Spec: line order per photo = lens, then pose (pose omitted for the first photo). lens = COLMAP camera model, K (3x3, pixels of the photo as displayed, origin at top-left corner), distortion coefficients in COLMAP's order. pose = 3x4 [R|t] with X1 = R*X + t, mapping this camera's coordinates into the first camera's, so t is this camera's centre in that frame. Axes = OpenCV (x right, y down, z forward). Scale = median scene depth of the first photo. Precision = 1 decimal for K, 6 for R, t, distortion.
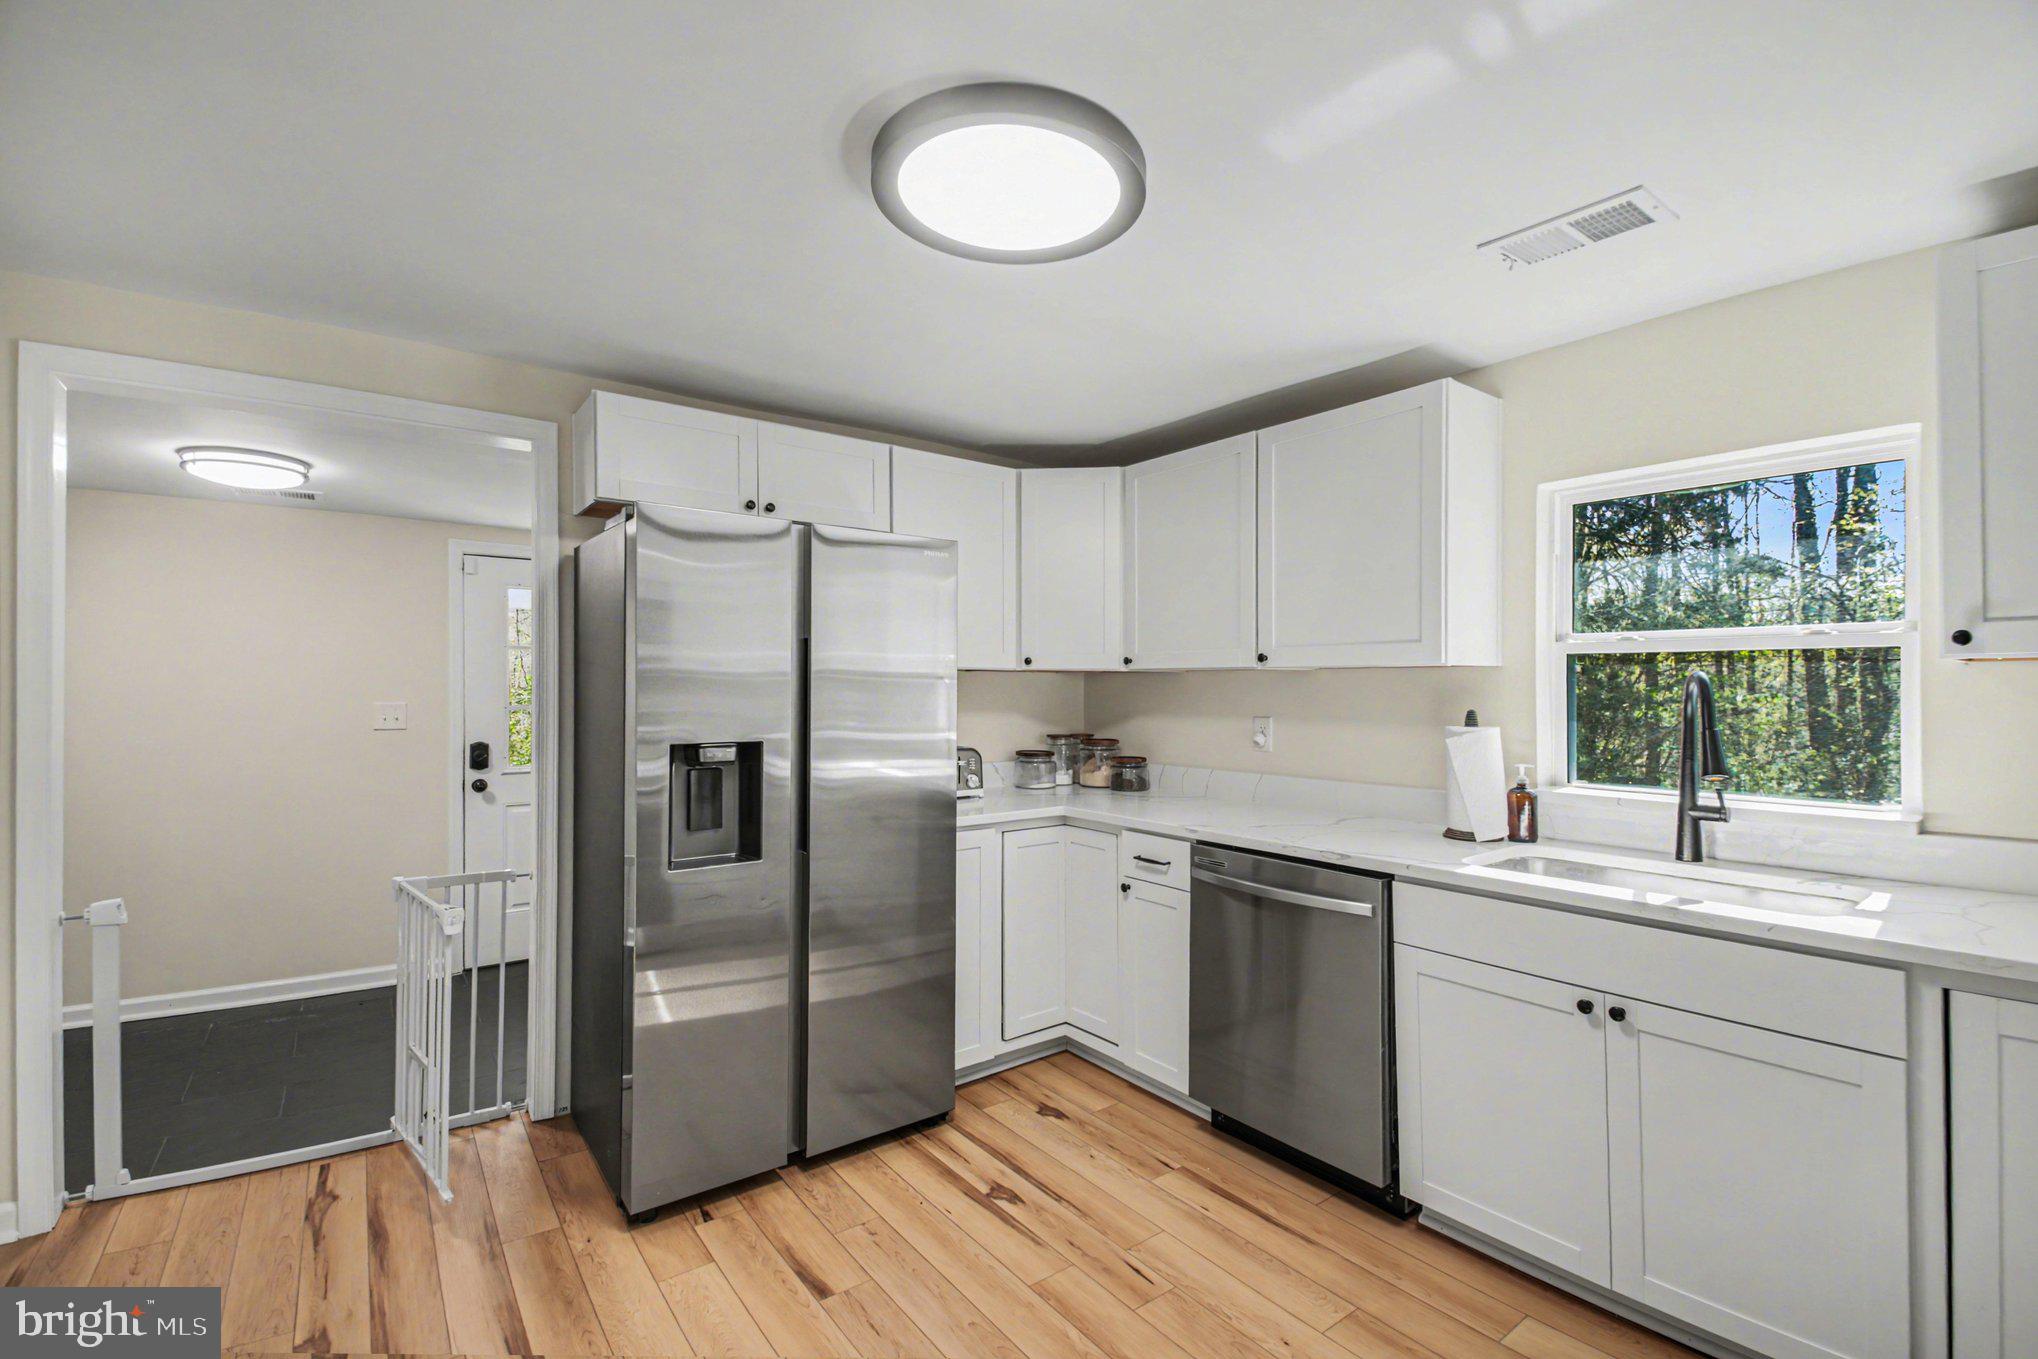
lens RADIAL K [[877.0, 0, 1019.5], [0, 877.0, 685.5], [0, 0, 1]] dist [-0.025043, -0.002251]
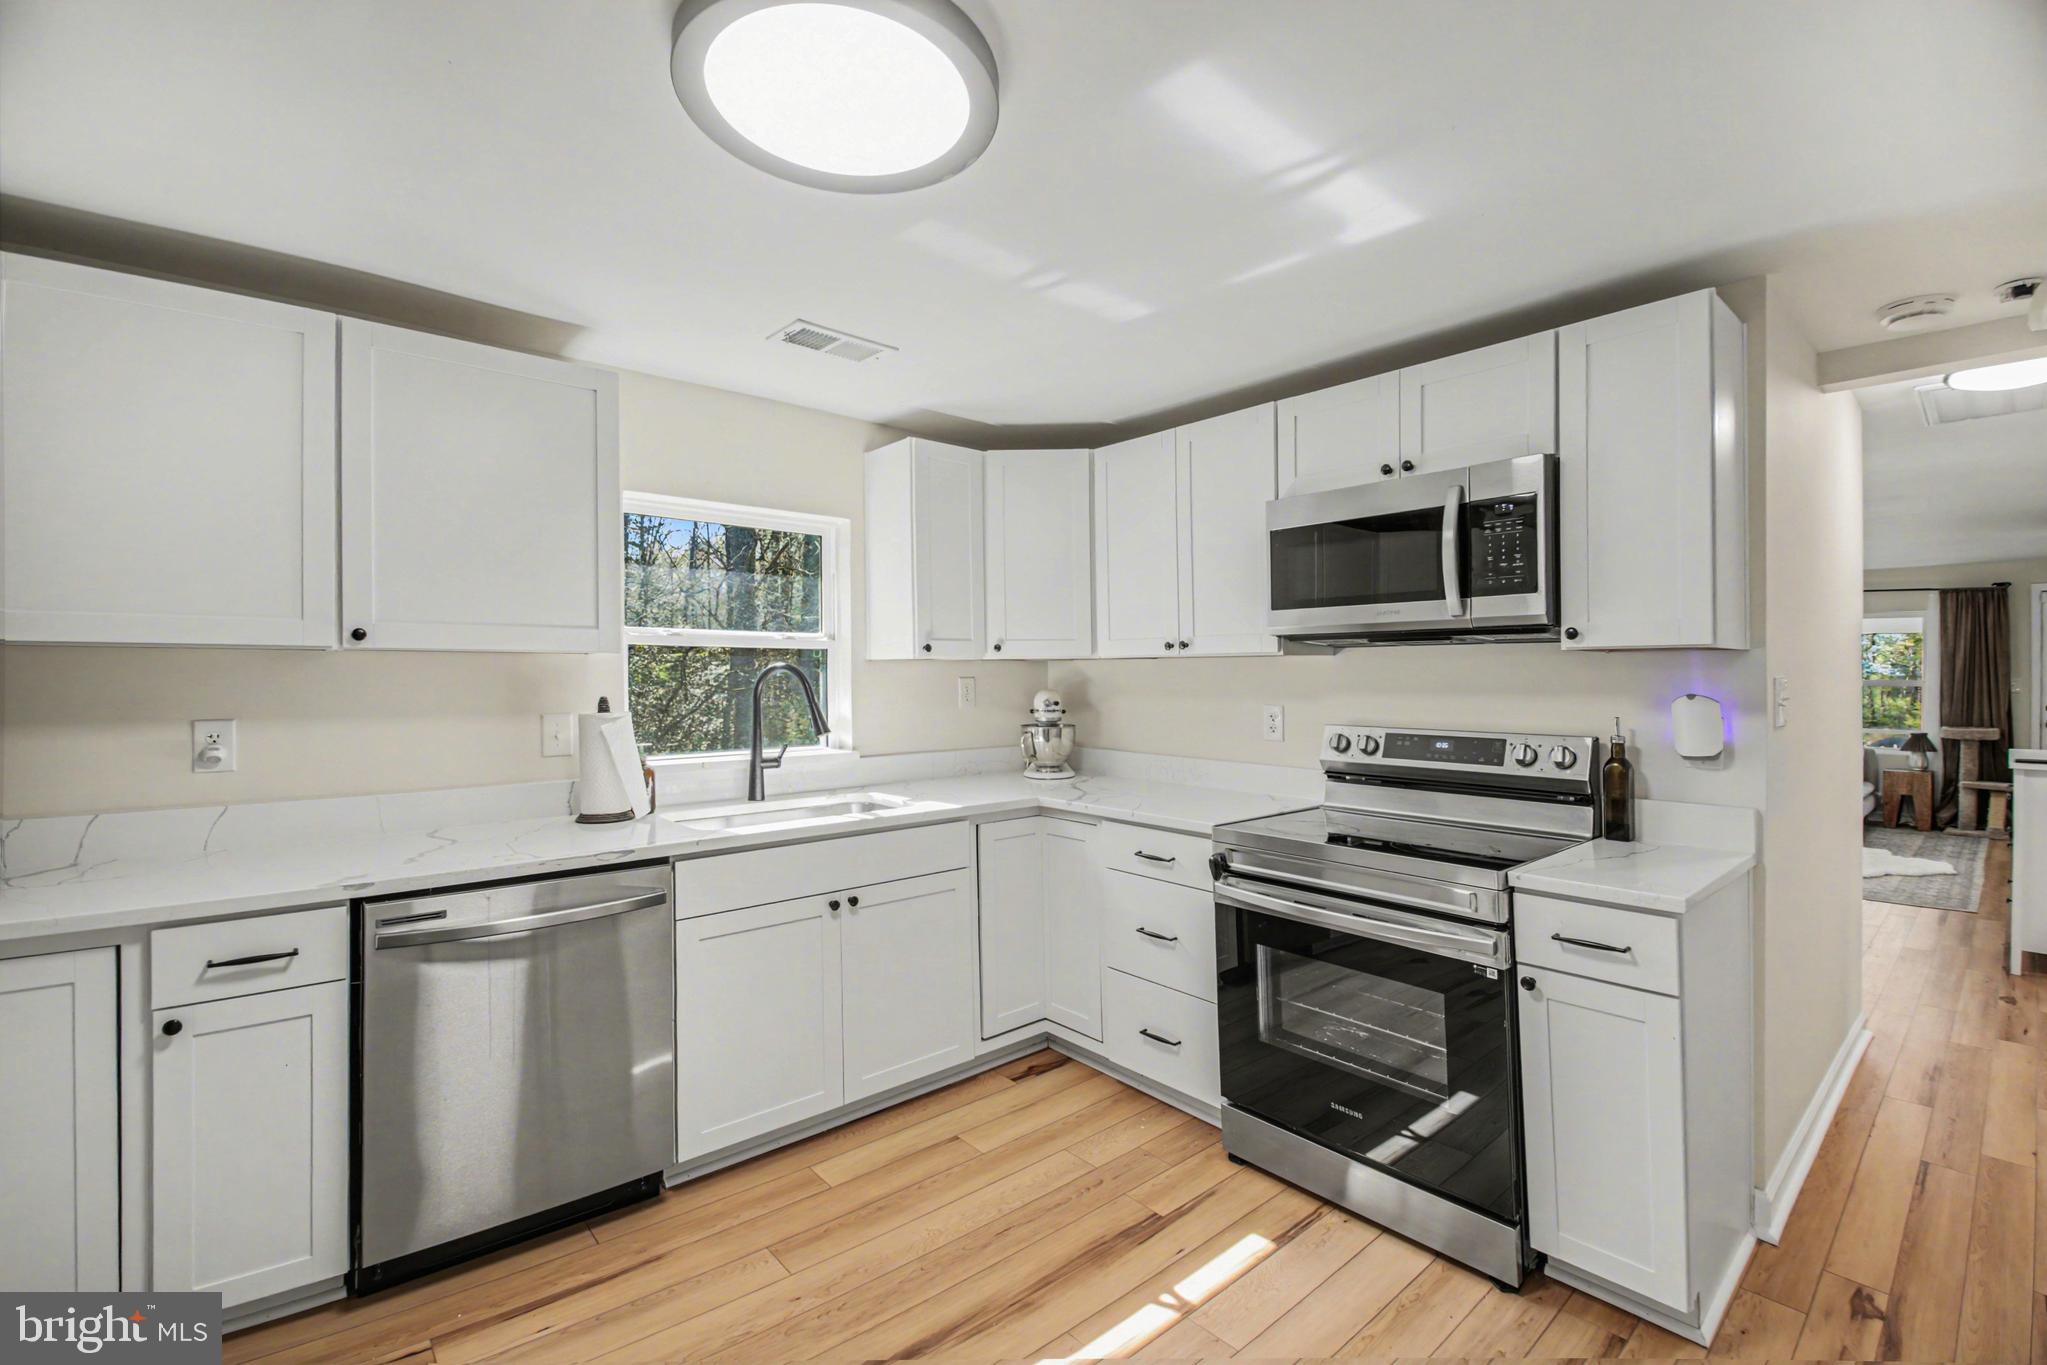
lens RADIAL K [[880.8, 0, 1025.3], [0, 880.8, 653.1], [0, 0, 1]] dist [-0.025043, -0.002251]
pose [[-0.037674, 0.022610, 0.999034, -0.628727], [0.002318, 0.999743, -0.022538, 0.002415], [-0.999287, 0.001466, -0.037717, 0.620086]]
